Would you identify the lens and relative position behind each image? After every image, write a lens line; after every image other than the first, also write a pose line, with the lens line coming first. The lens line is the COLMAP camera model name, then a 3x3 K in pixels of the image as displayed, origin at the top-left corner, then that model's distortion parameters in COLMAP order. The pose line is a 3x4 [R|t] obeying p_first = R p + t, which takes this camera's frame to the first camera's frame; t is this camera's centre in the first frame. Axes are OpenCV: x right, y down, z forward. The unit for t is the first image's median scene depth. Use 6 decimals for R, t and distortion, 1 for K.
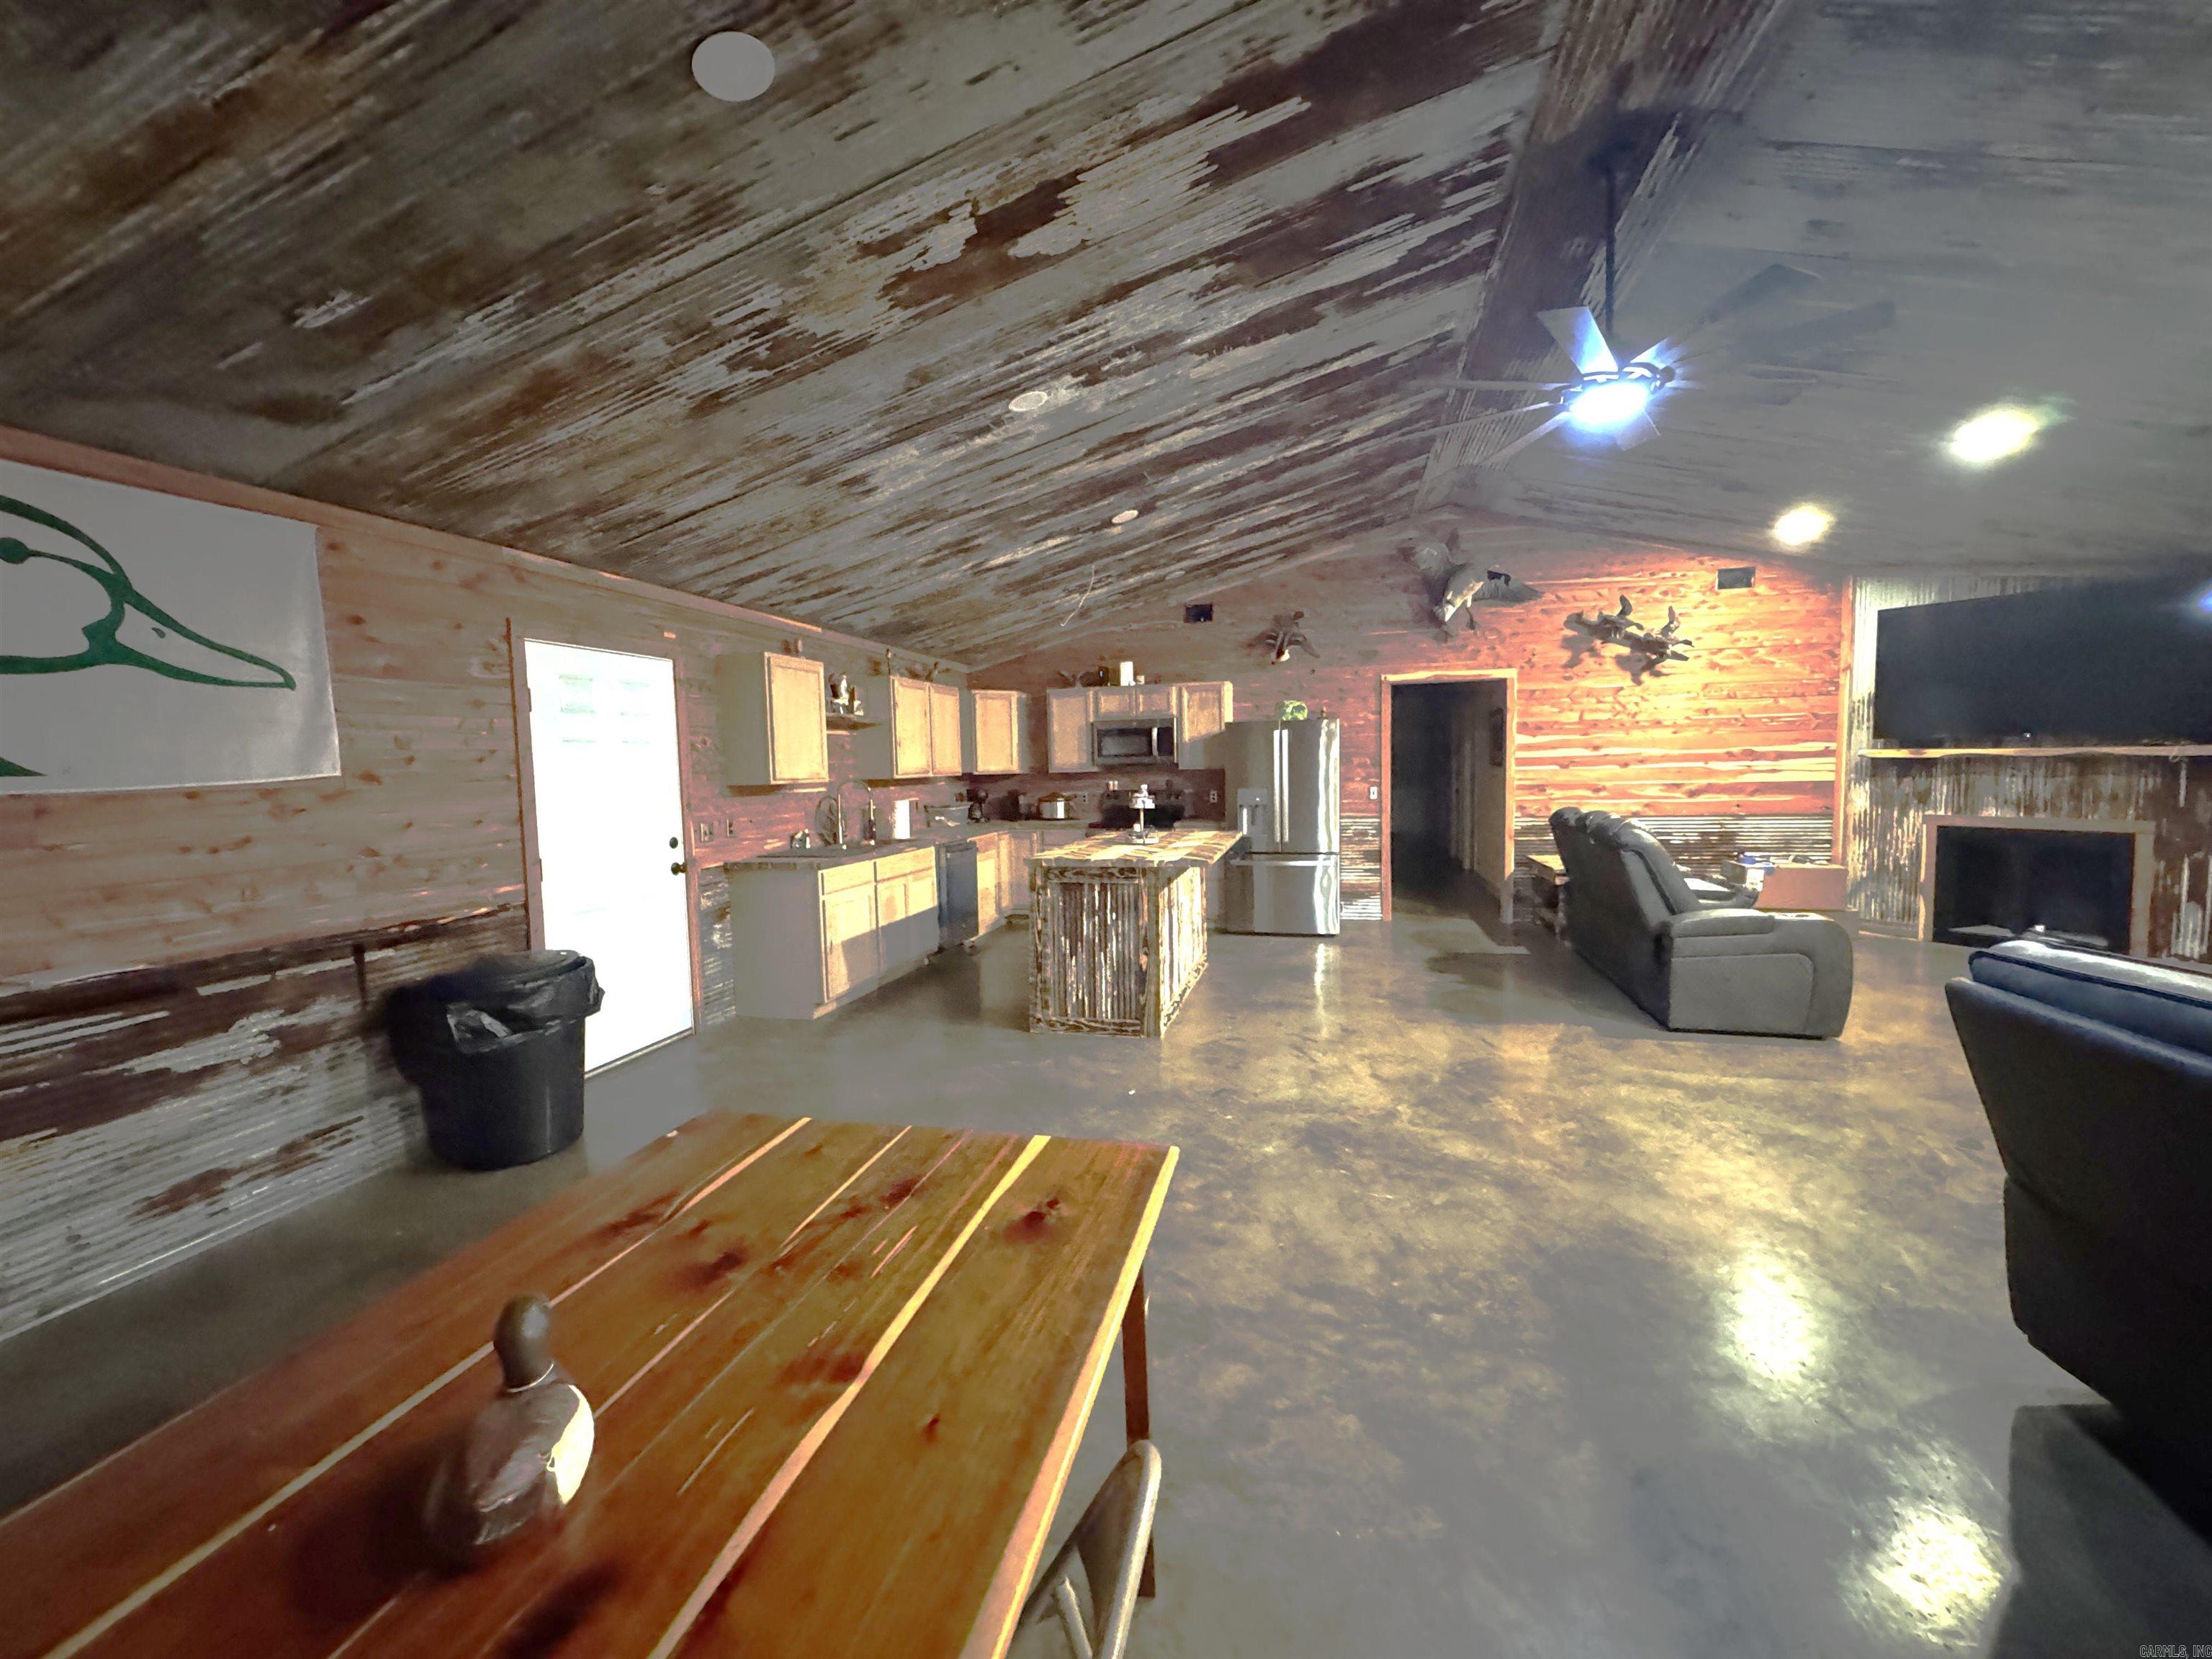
lens RADIAL K [[881.4, 0, 1107.0], [0, 881.4, 825.2], [0, 0, 1]] dist [-0.001126, -0.000658]
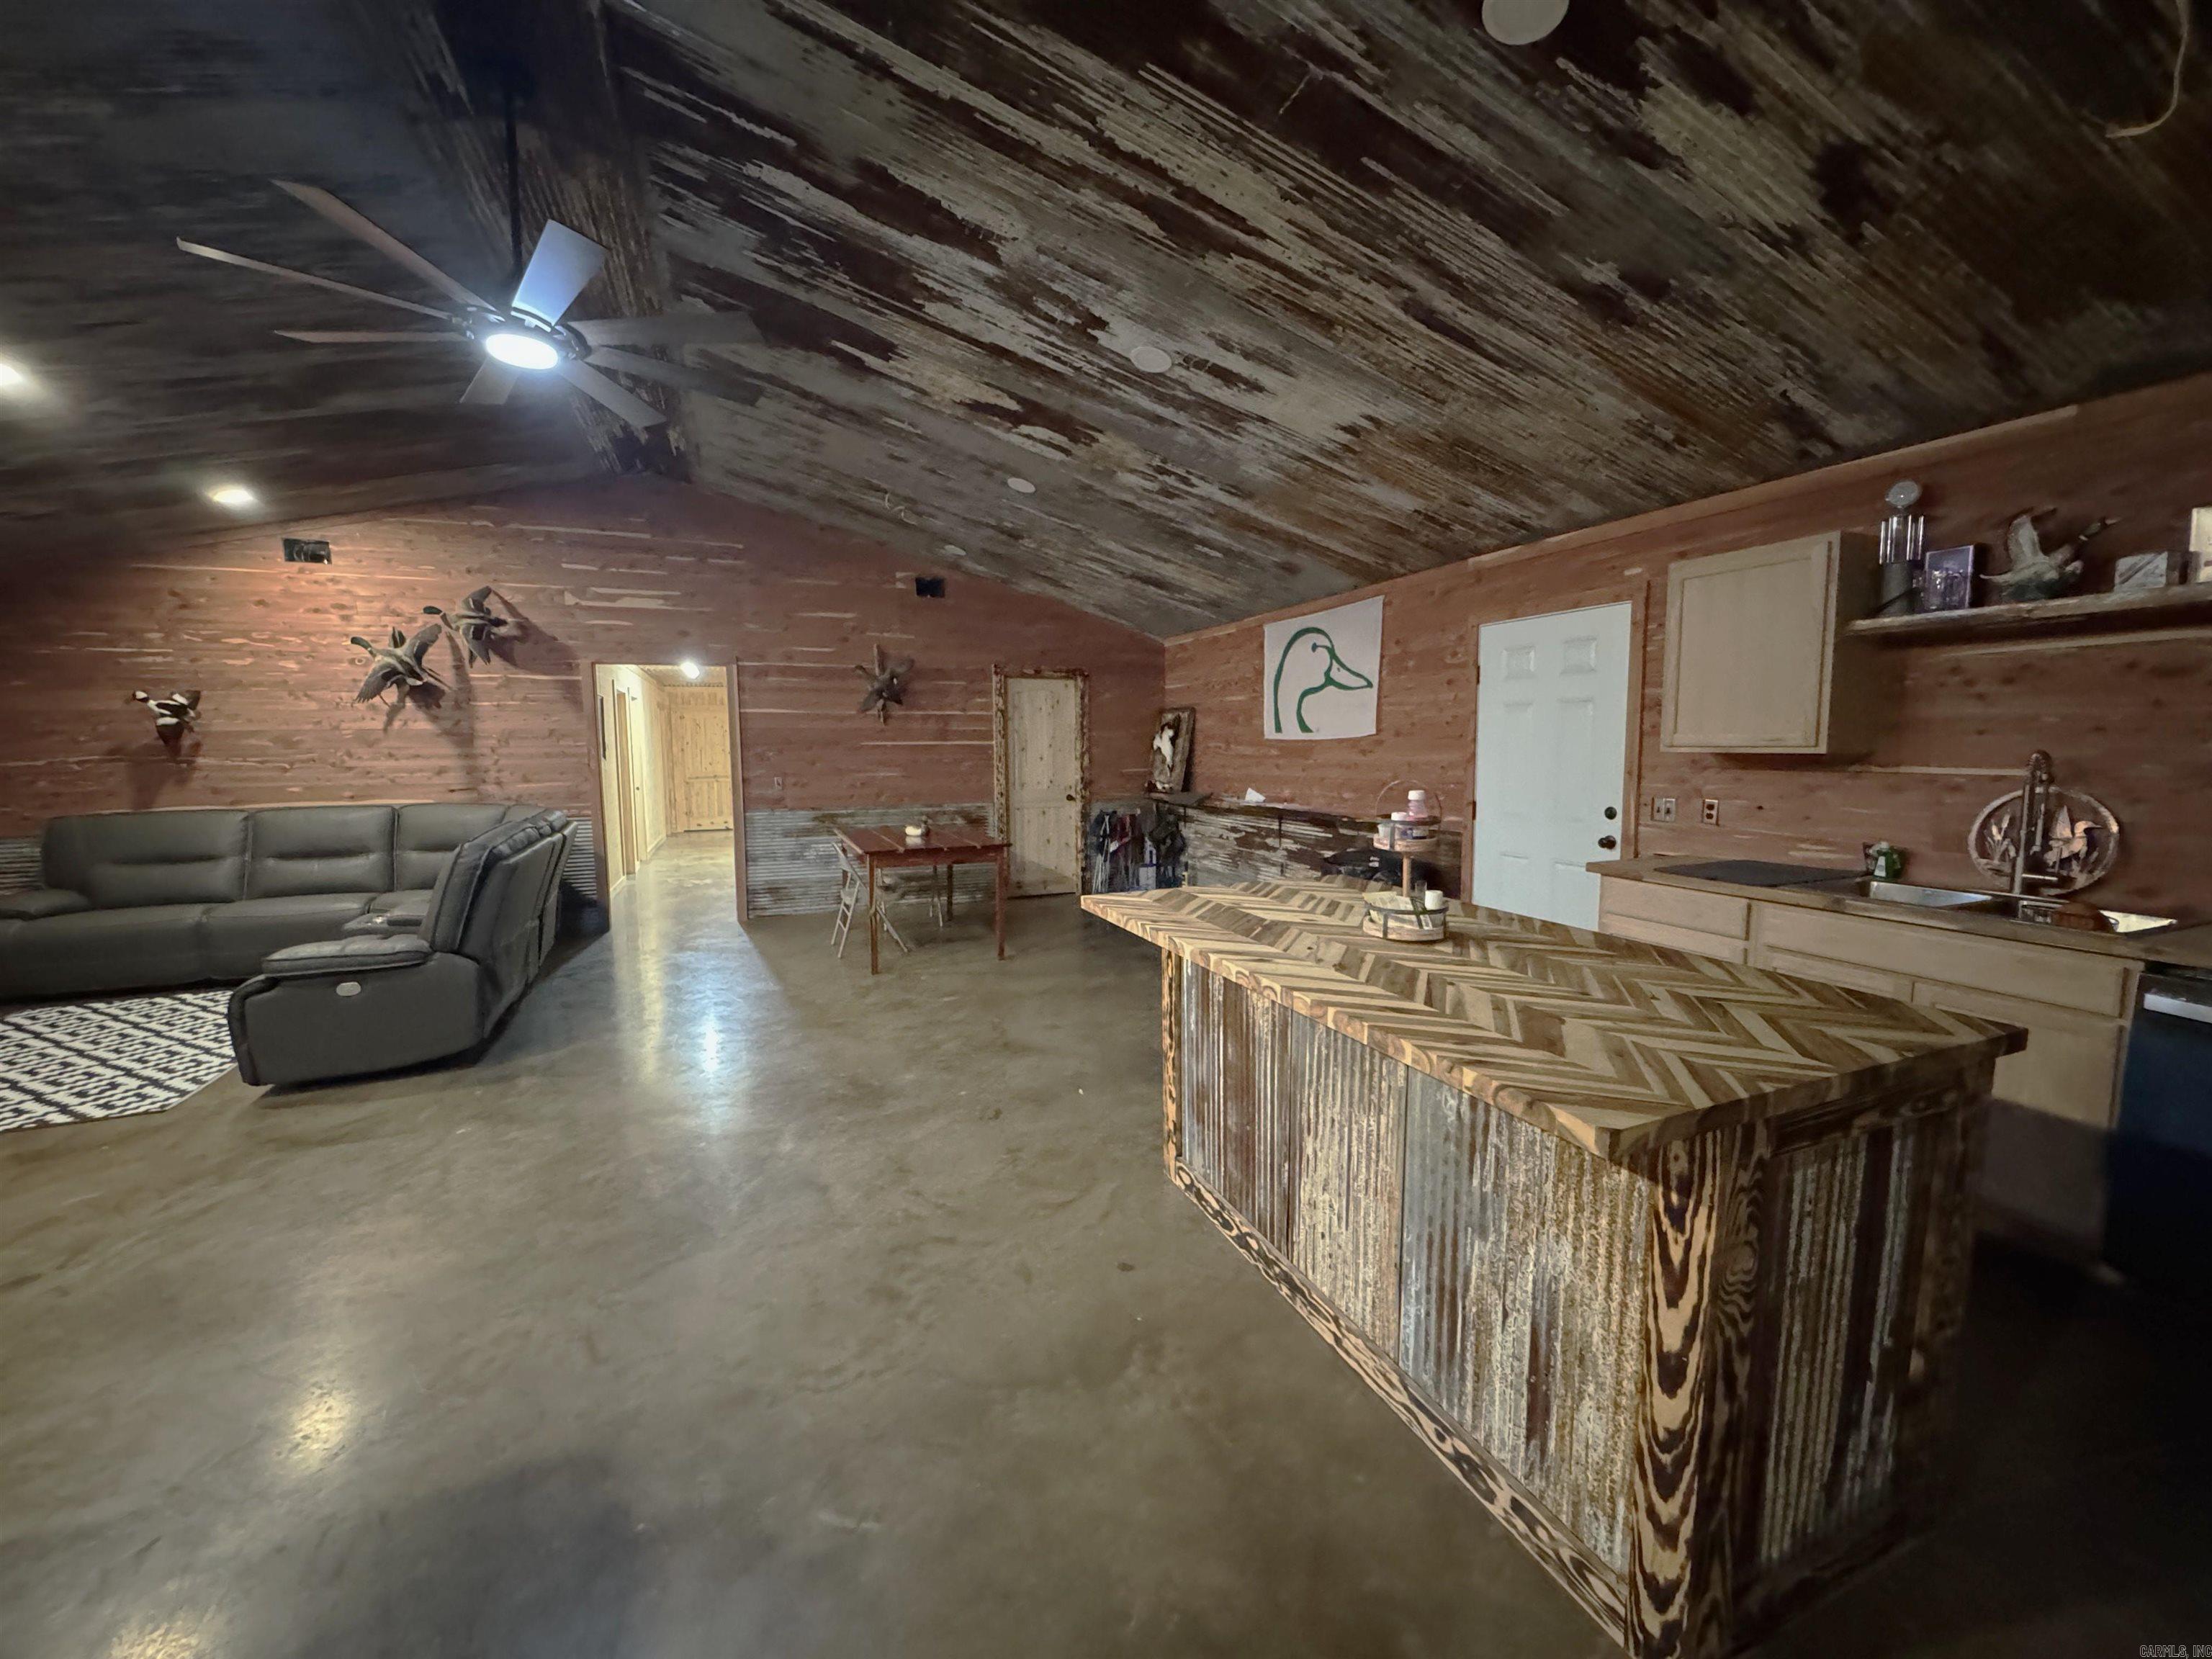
lens RADIAL K [[881.4, 0, 1107.0], [0, 881.4, 825.2], [0, 0, 1]] dist [-0.001126, -0.000658]
pose [[-0.805176, 0.085663, -0.586816, 0.305809], [-0.015518, 0.986130, 0.165247, -0.074977], [0.592832, 0.142159, -0.792679, 0.989738]]
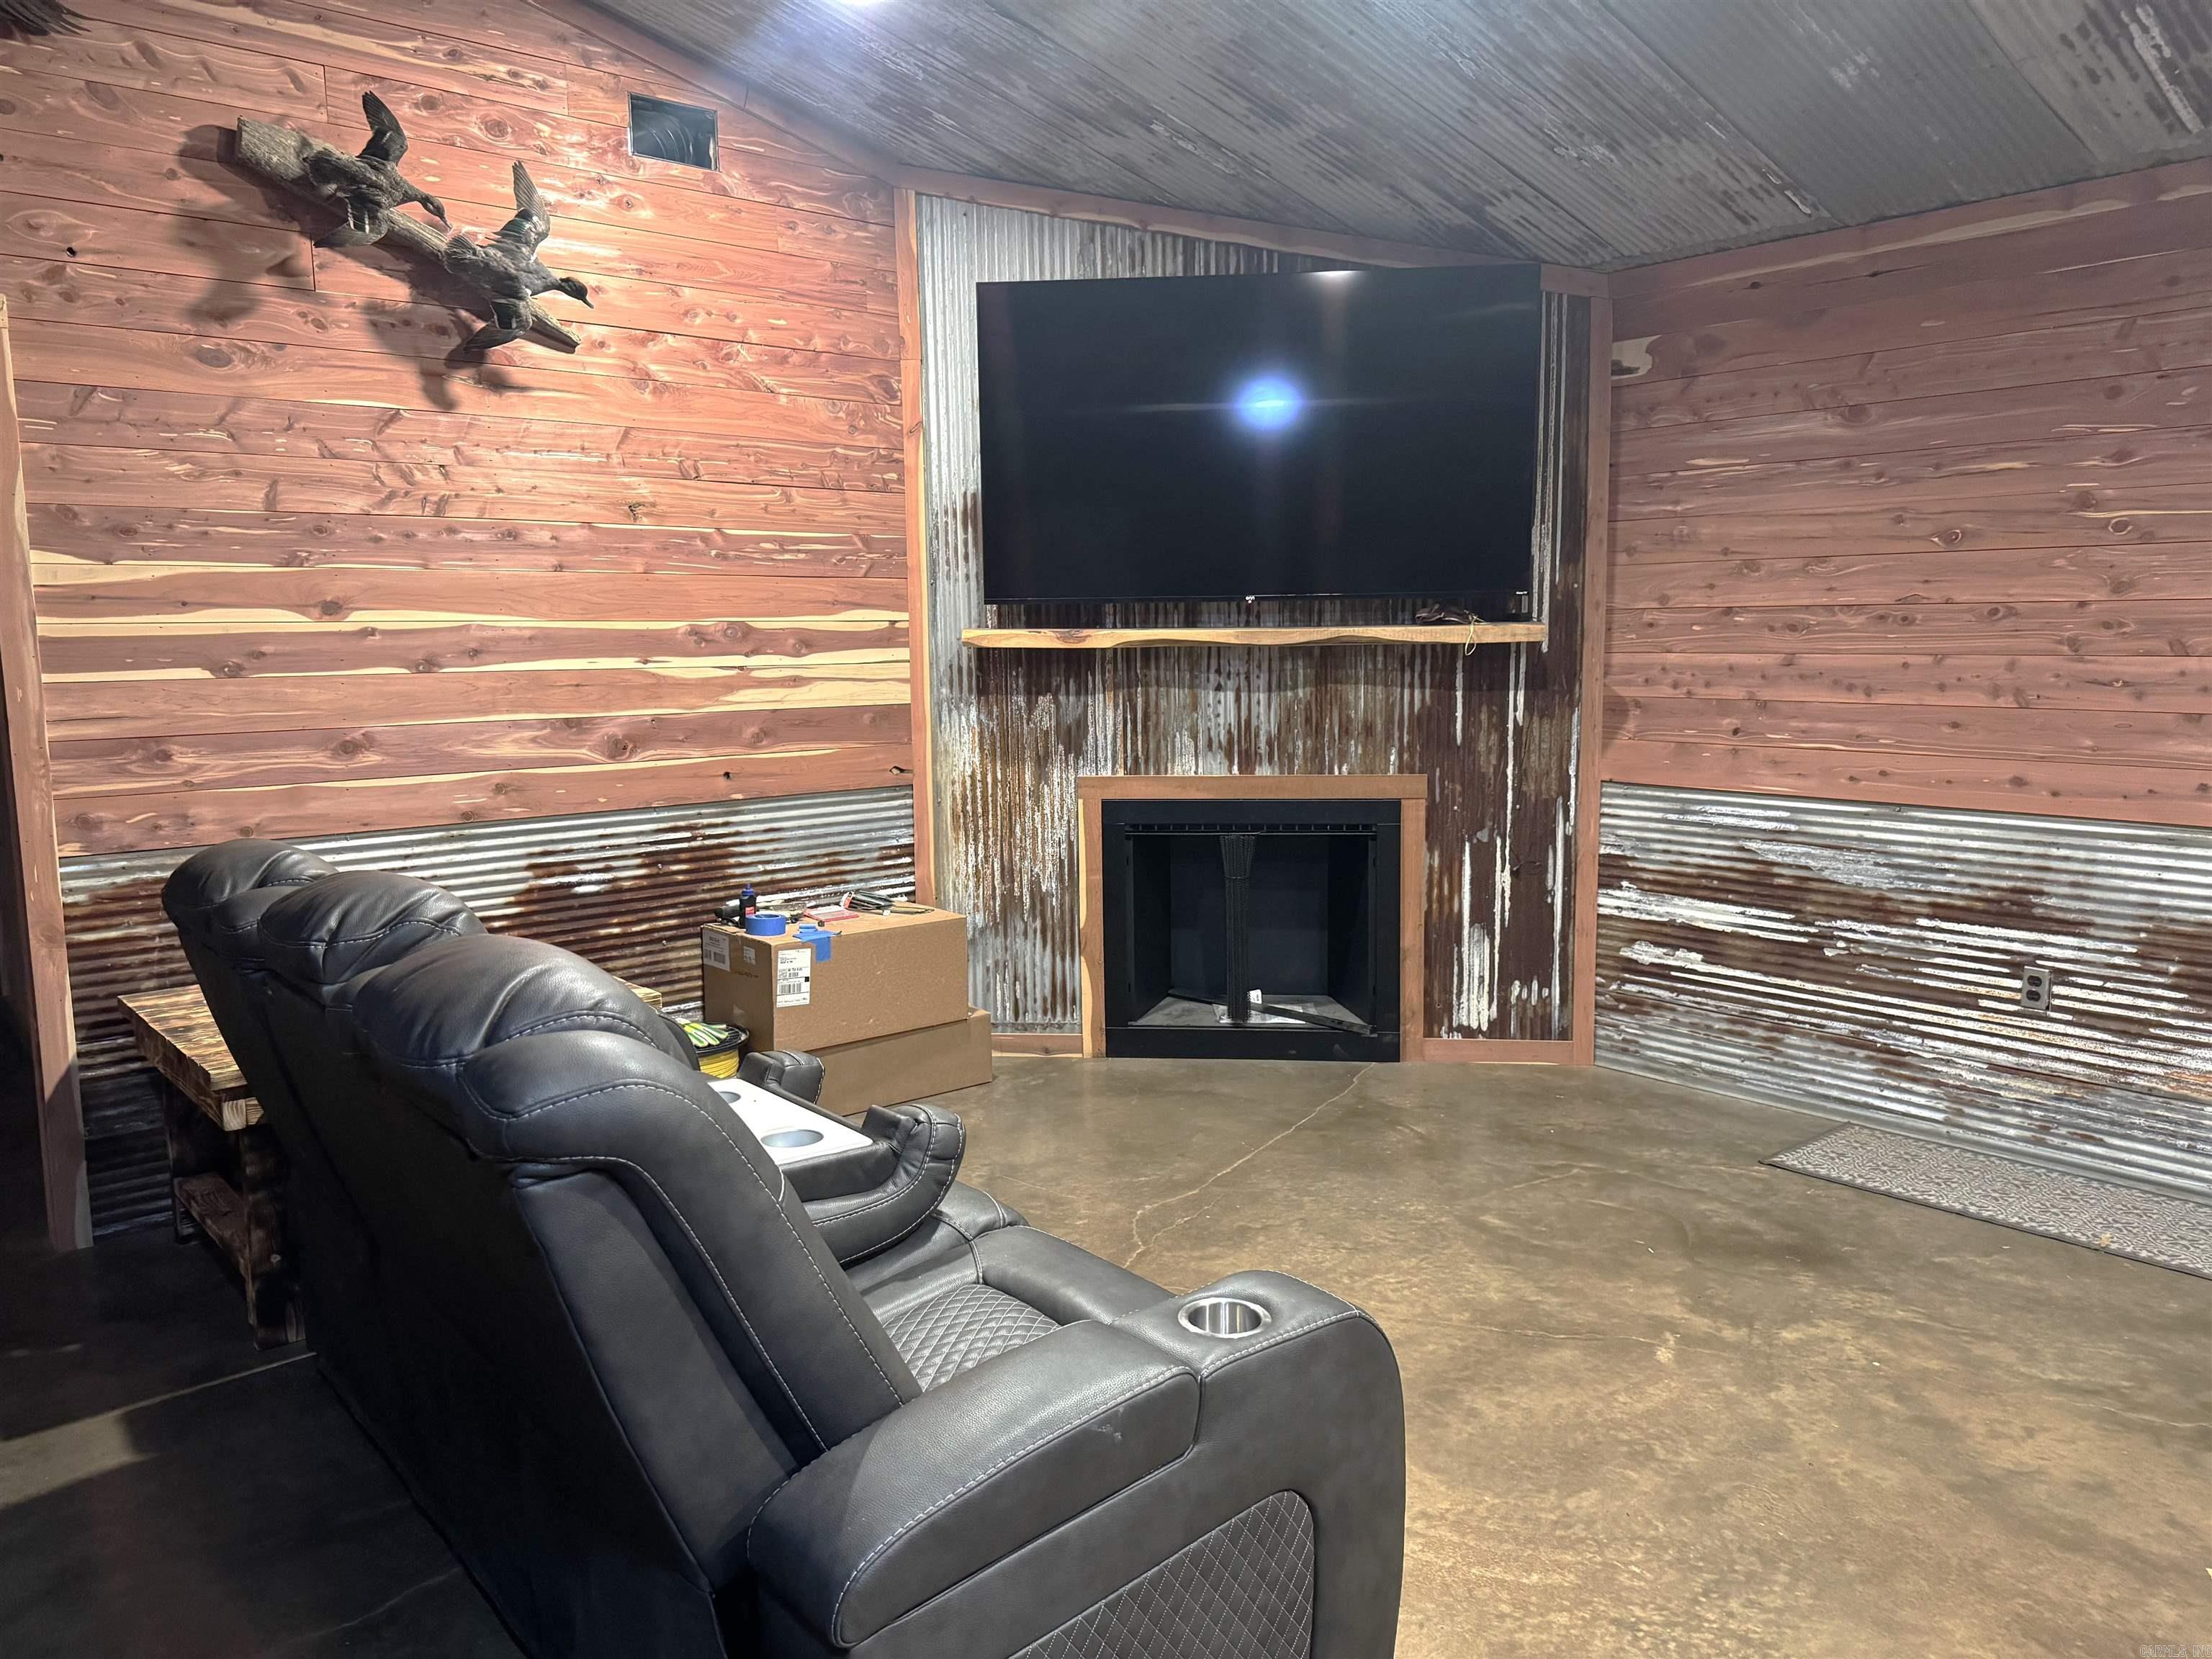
lens RADIAL K [[1547.8, 0, 1102.3], [0, 1547.8, 836.9], [0, 0, 1]] dist [0.097648, -0.139909]
pose [[0.578778, -0.091890, 0.810291, 0.287637], [0.059061, 0.995745, 0.070734, -0.035060], [-0.813344, 0.006917, 0.581743, 0.514077]]
